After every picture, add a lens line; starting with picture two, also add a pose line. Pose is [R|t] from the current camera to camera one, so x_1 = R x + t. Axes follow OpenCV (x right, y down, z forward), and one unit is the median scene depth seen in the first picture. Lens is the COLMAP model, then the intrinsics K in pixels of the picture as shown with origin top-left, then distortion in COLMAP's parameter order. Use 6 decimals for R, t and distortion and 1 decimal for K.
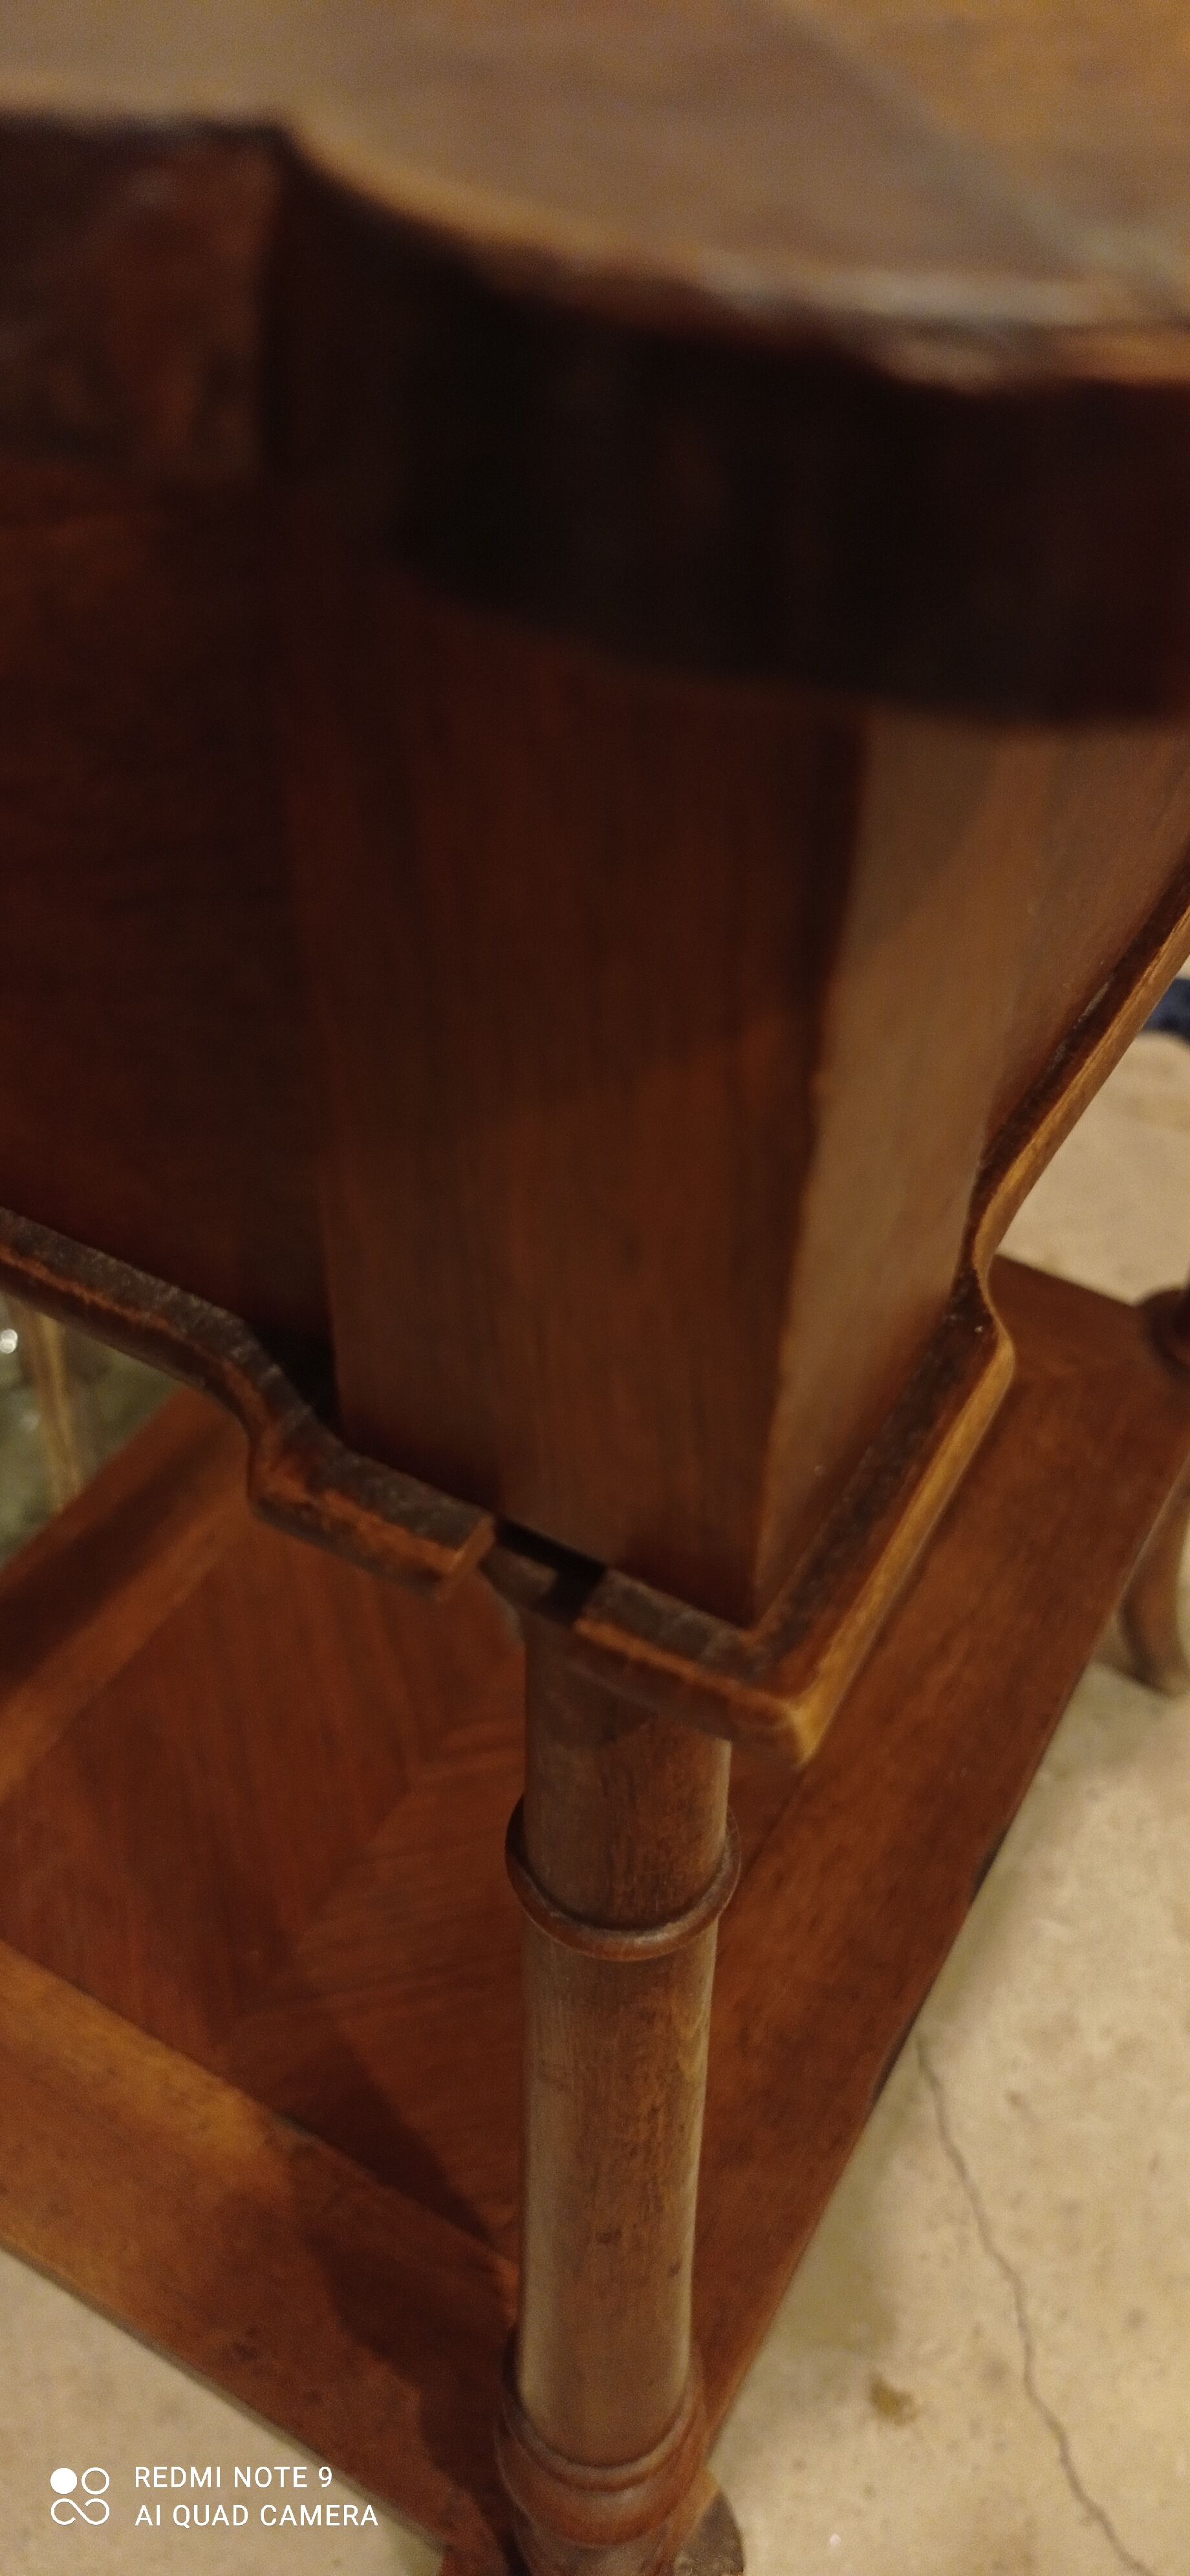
lens RADIAL K [[1970.0, 0, 590.8], [0, 1970.0, 1282.2], [0, 0, 1]] dist [-0.006374, -0.002494]
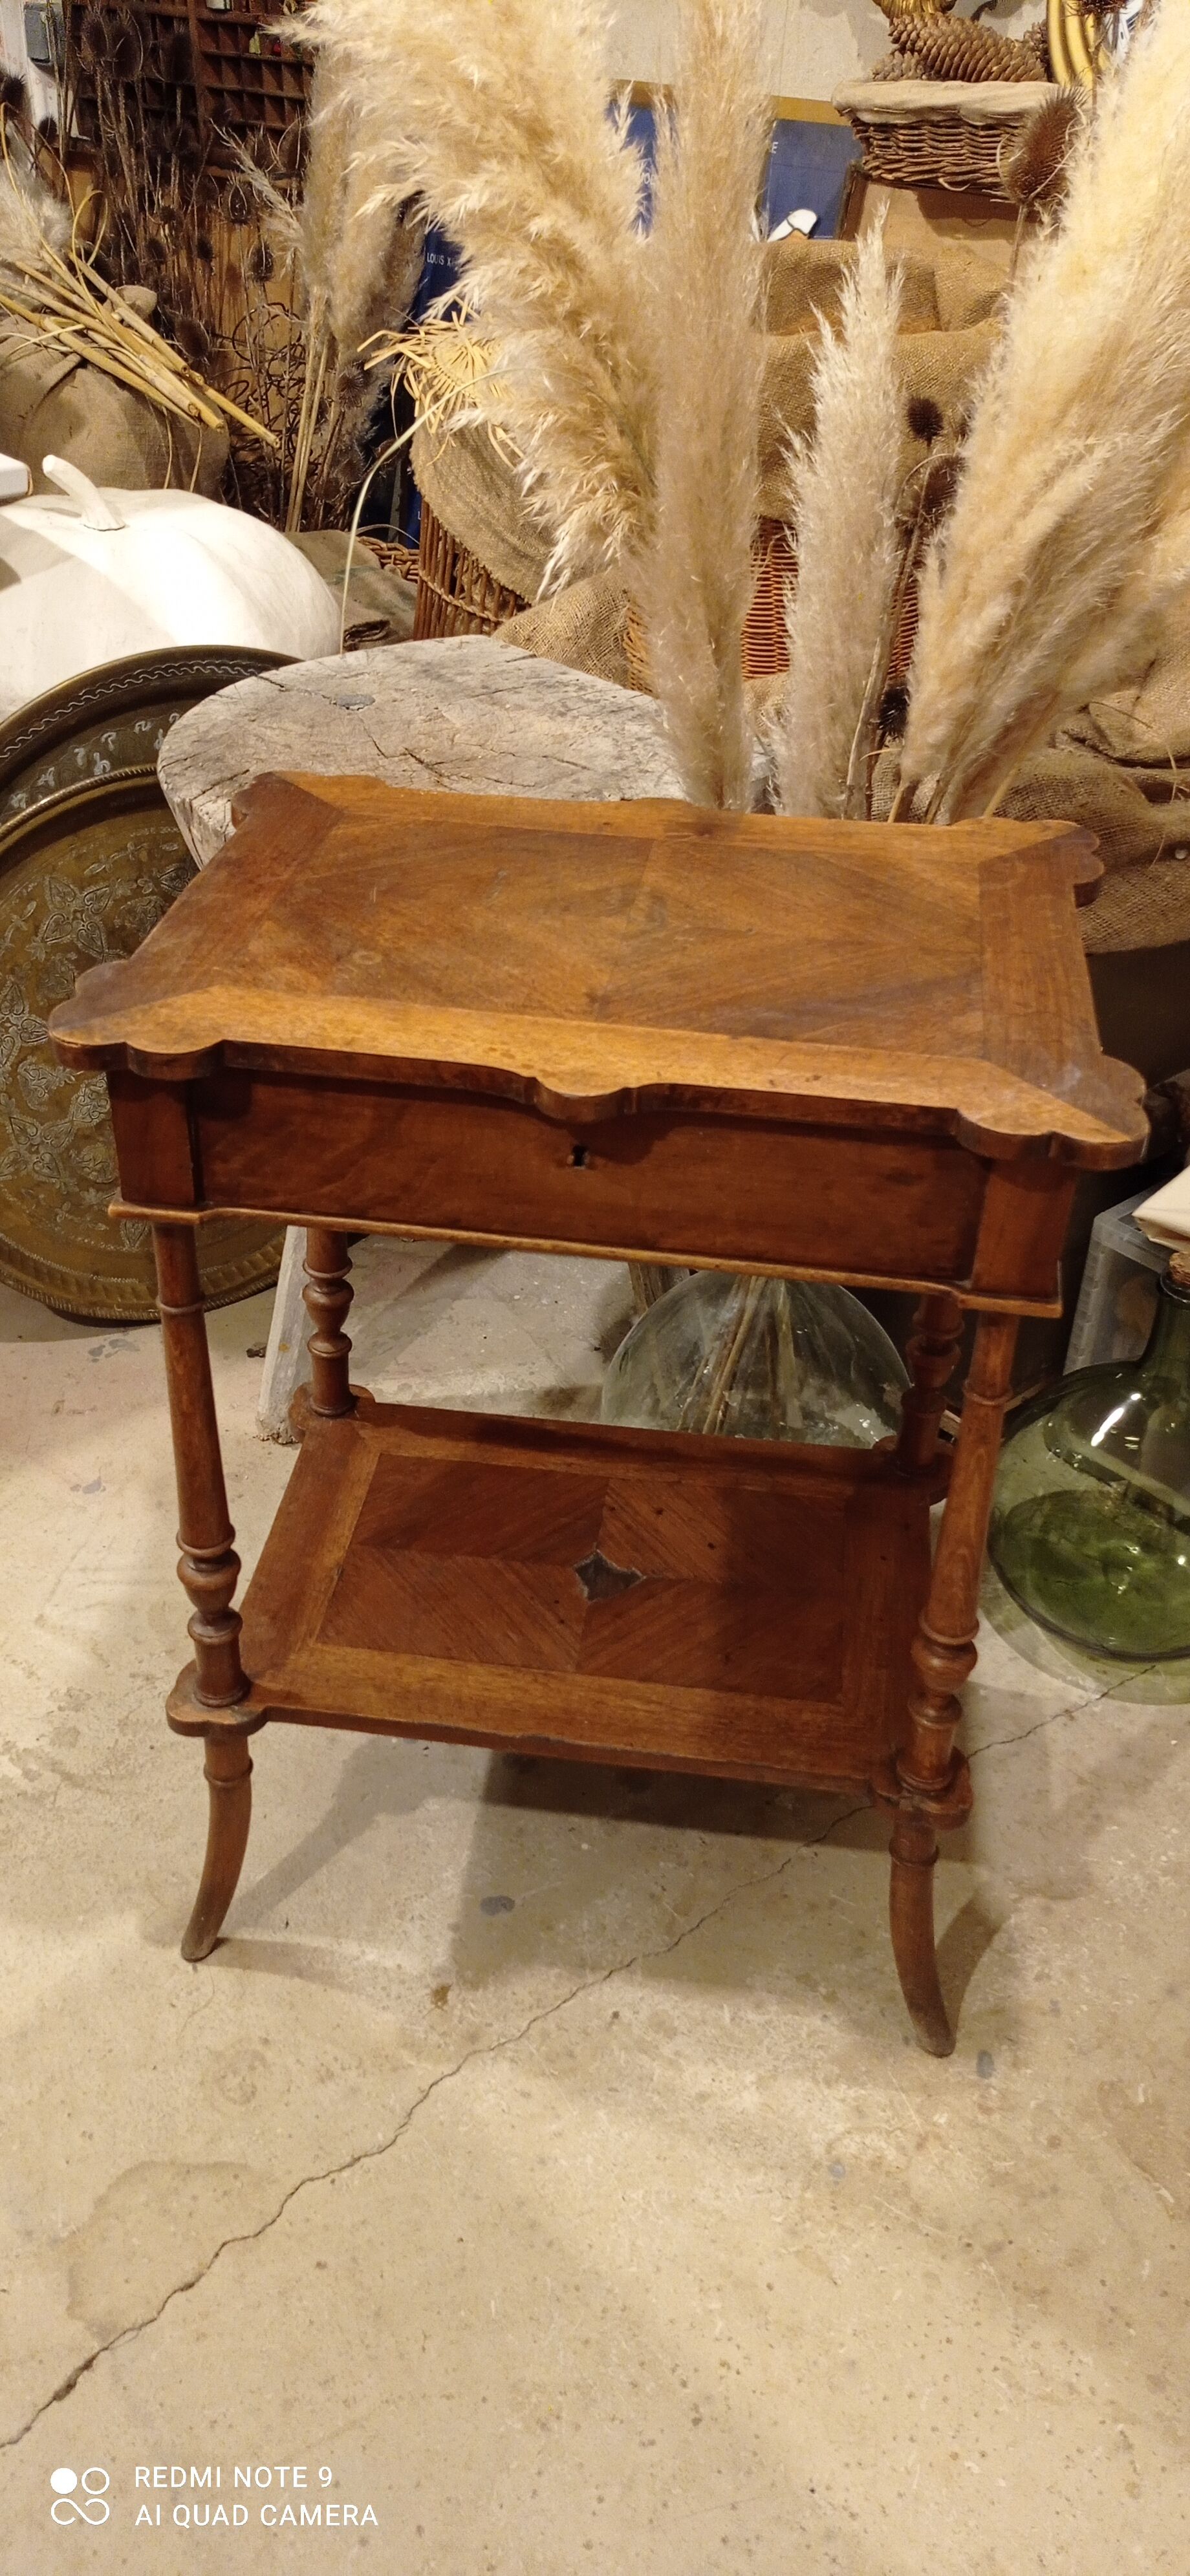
lens RADIAL K [[1933.3, 0, 595.0], [0, 1933.3, 1288.0], [0, 0, 1]] dist [0.029694, -0.002223]
pose [[0.389618, 0.523052, -0.758034, 1.572332], [-0.651992, 0.737969, 0.174093, -0.481535], [0.650465, 0.426402, 0.628551, -0.529356]]
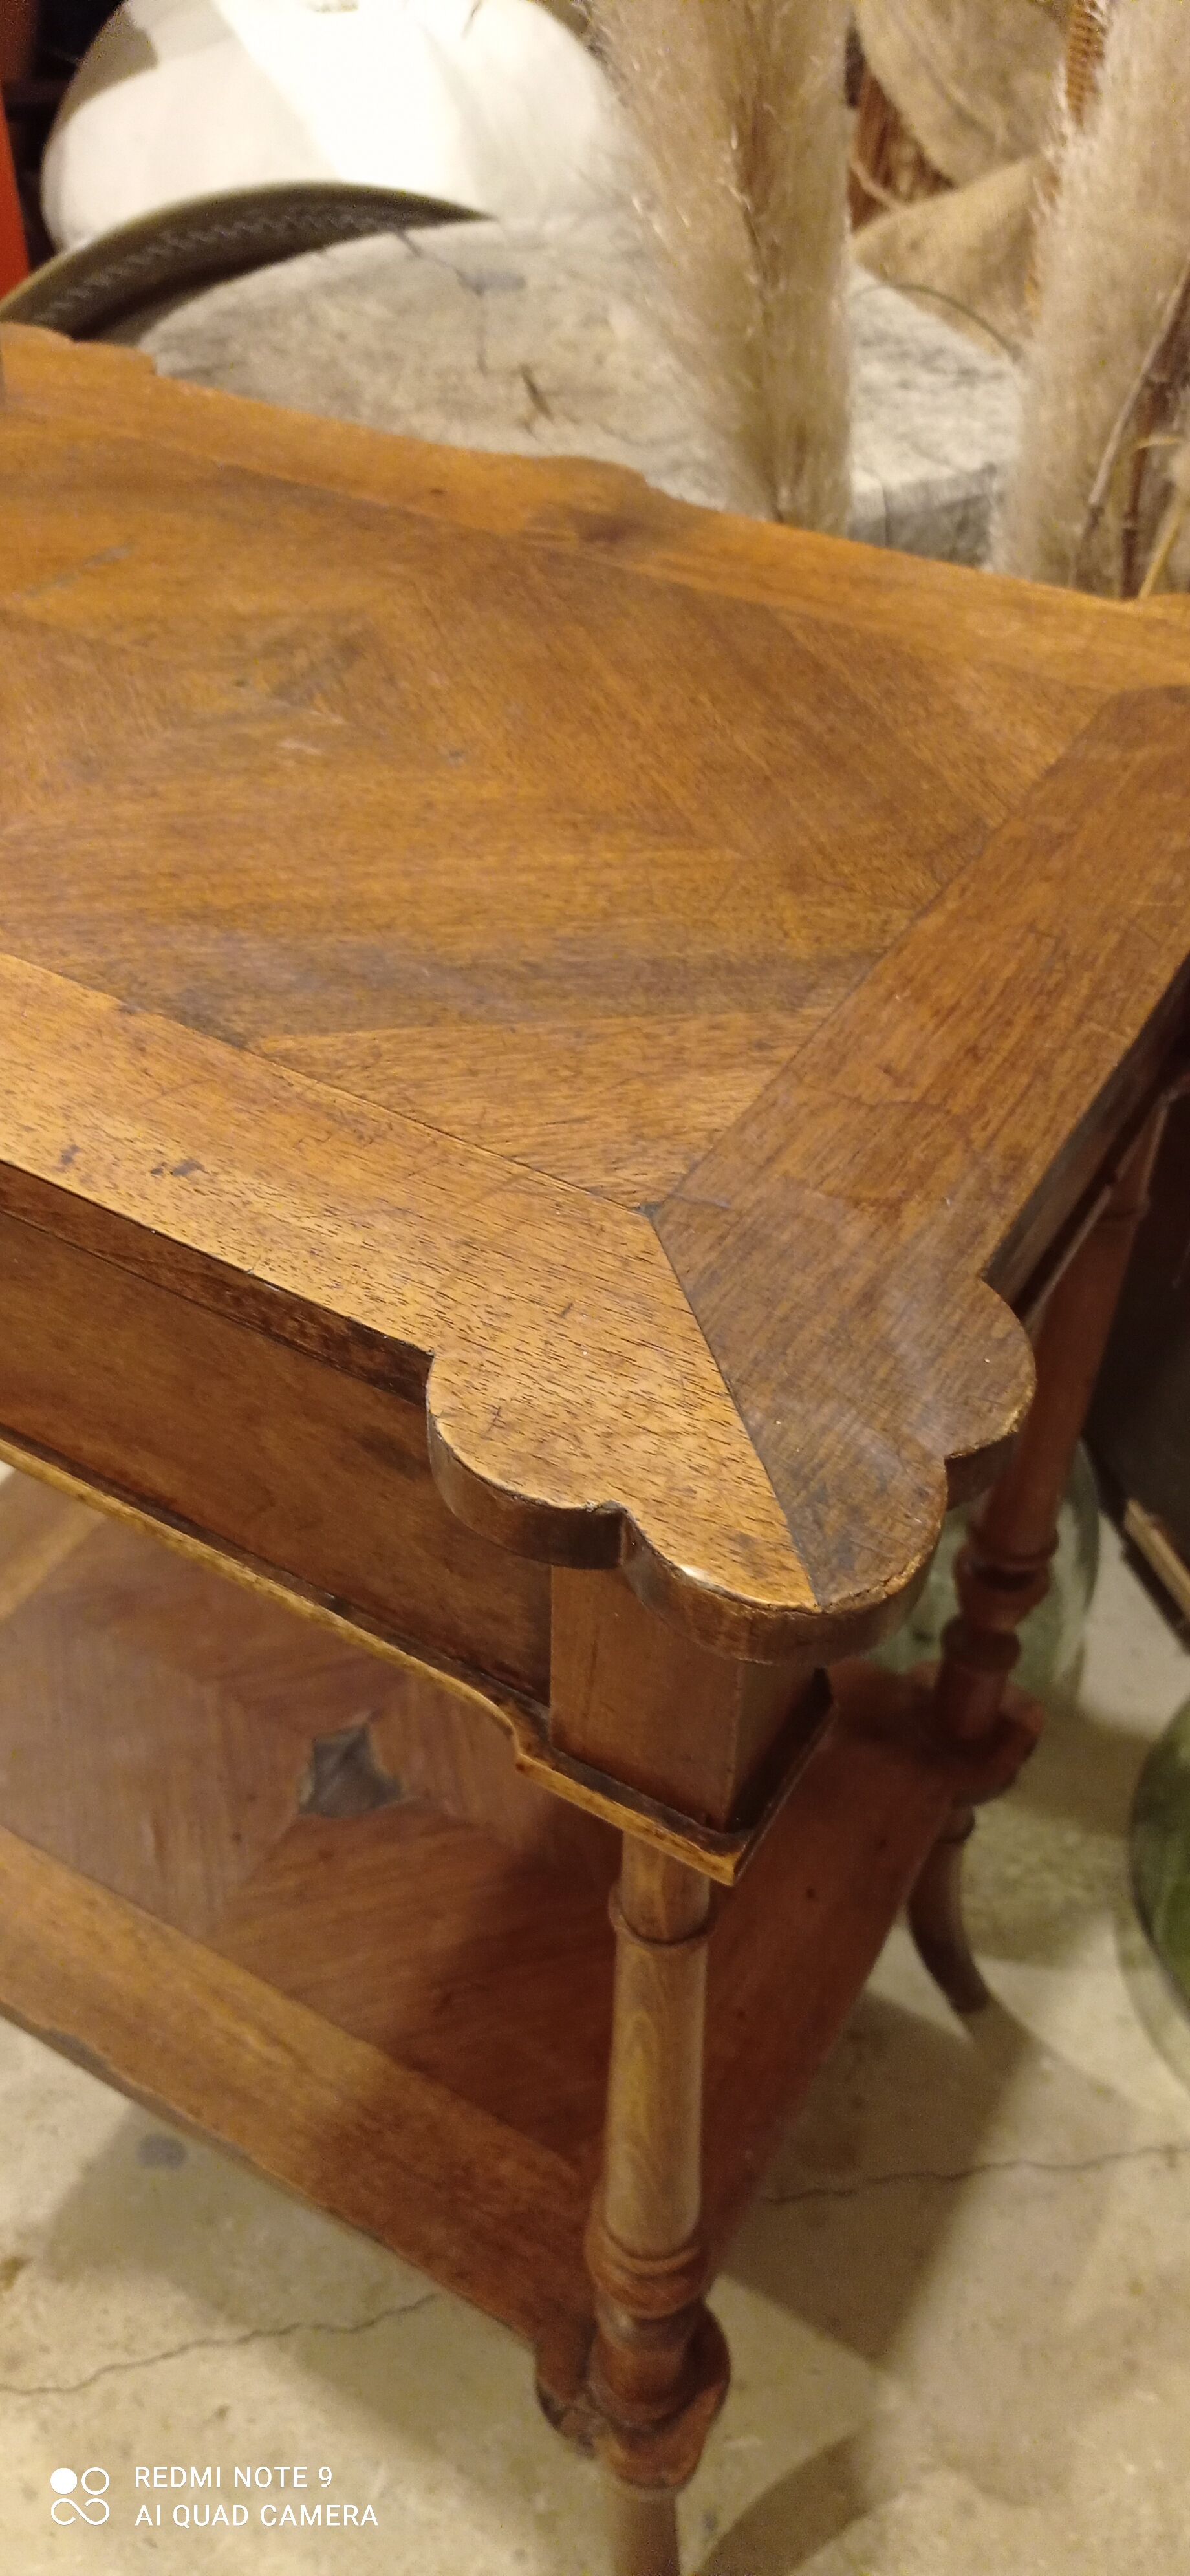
lens RADIAL K [[1970.0, 0, 590.8], [0, 1970.0, 1282.2], [0, 0, 1]] dist [-0.006374, -0.002494]
pose [[0.005335, 0.667819, -0.744304, 0.826445], [-0.704446, 0.530786, 0.471193, -0.826516], [0.709738, 0.521809, 0.473274, 0.344881]]
